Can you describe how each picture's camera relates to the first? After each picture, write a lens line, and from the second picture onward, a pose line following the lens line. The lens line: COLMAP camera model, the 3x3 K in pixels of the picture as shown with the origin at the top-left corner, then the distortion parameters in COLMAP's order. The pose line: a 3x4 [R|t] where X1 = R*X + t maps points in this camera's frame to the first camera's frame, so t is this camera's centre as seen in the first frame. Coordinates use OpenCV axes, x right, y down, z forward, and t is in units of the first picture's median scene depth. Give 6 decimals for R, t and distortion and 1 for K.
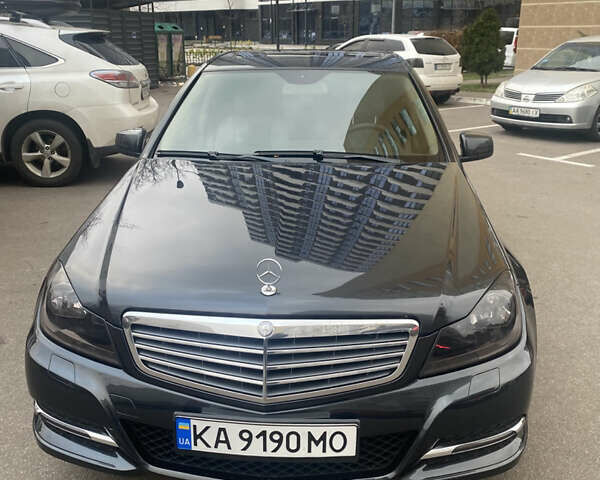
lens RADIAL K [[619.2, 0, 297.6], [0, 619.2, 229.6], [0, 0, 1]] dist [0.077029, -0.156470]
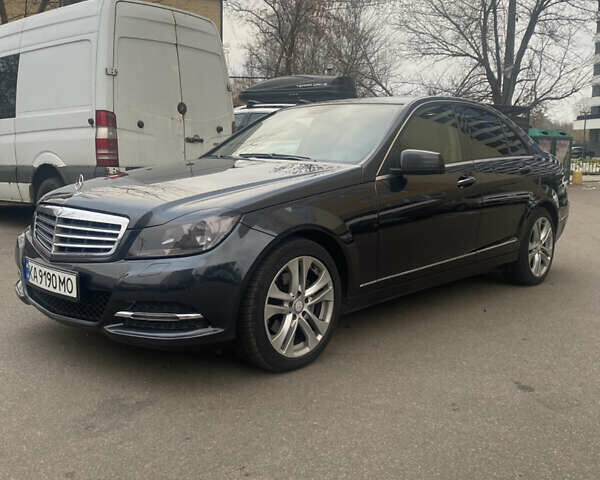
lens RADIAL K [[619.2, 0, 297.6], [0, 619.2, 229.6], [0, 0, 1]] dist [0.077029, -0.156470]
pose [[0.763205, 0.086078, -0.640398, 1.433420], [-0.203131, 0.972802, -0.111328, 0.251152], [0.613397, 0.215051, 0.759932, 0.124115]]
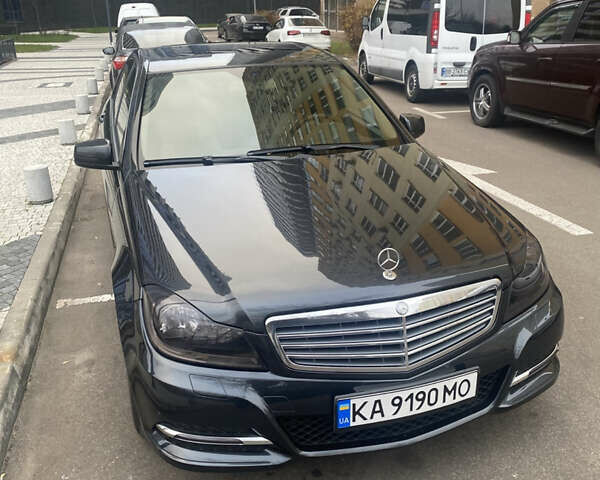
lens RADIAL K [[619.2, 0, 297.6], [0, 619.2, 229.6], [0, 0, 1]] dist [0.077029, -0.156470]
pose [[0.928033, -0.150149, 0.340895, -0.576868], [0.136145, 0.988568, 0.064786, -0.082368], [-0.346726, -0.013712, 0.937866, -0.017877]]
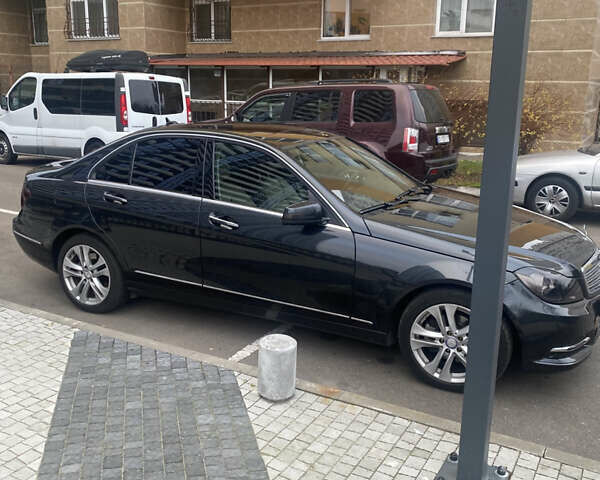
lens RADIAL K [[619.2, 0, 297.6], [0, 619.2, 229.6], [0, 0, 1]] dist [0.077029, -0.156470]
pose [[0.377954, -0.212013, 0.901222, -2.261555], [0.264737, 0.957531, 0.114234, -0.425572], [-0.887167, 0.195412, 0.418030, 0.910717]]
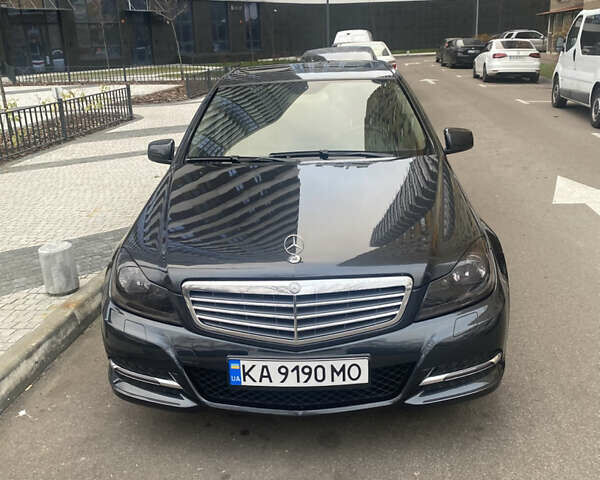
lens RADIAL K [[619.2, 0, 297.6], [0, 619.2, 229.6], [0, 0, 1]] dist [0.077029, -0.156470]
pose [[0.998819, -0.048569, -0.000782, -0.036295], [0.048564, 0.998801, -0.006121, 0.044131], [0.001078, 0.006076, 0.999981, -0.285592]]
